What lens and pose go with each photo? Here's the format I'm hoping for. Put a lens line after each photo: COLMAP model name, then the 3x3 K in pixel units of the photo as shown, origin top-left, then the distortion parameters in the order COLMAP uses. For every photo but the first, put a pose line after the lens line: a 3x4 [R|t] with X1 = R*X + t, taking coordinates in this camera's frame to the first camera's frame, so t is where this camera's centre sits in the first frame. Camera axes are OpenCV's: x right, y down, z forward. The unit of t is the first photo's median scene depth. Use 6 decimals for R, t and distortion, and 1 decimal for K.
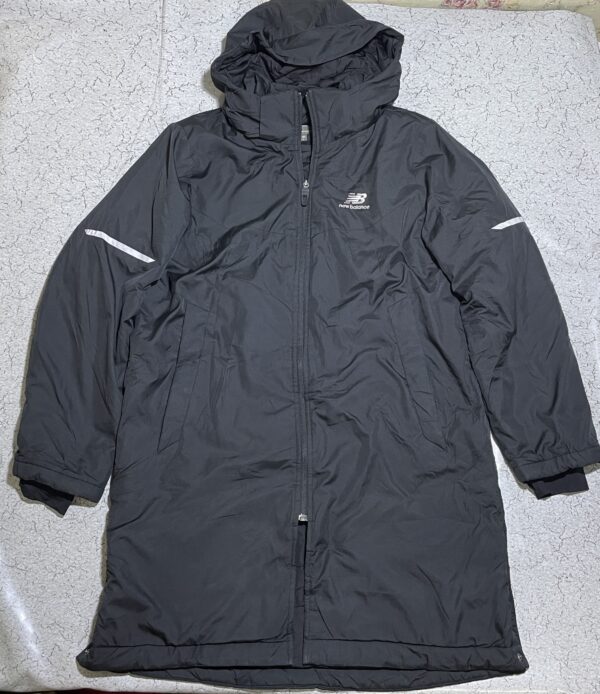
lens RADIAL K [[593.1, 0, 300.0], [0, 593.1, 347.0], [0, 0, 1]] dist [-0.062750, -0.000012]
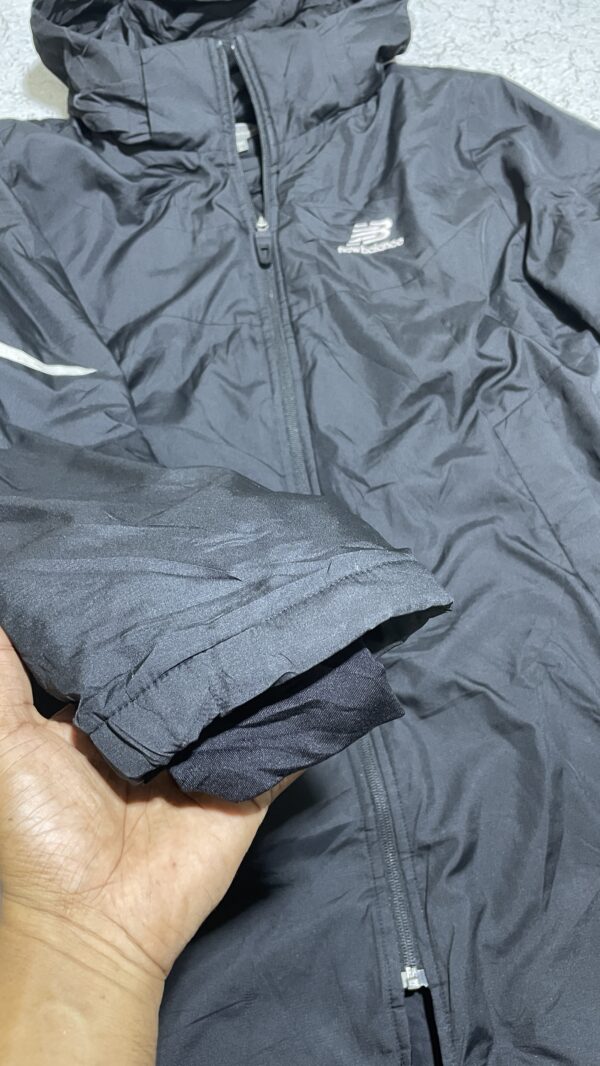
lens RADIAL K [[773.3, 0, 300.0], [0, 773.3, 533.0], [0, 0, 1]] dist [-0.032483, -0.001771]
pose [[0.984521, -0.164086, 0.061597, -0.041977], [0.169305, 0.981248, -0.092128, 0.038160], [-0.045325, 0.101131, 0.993840, 0.419185]]
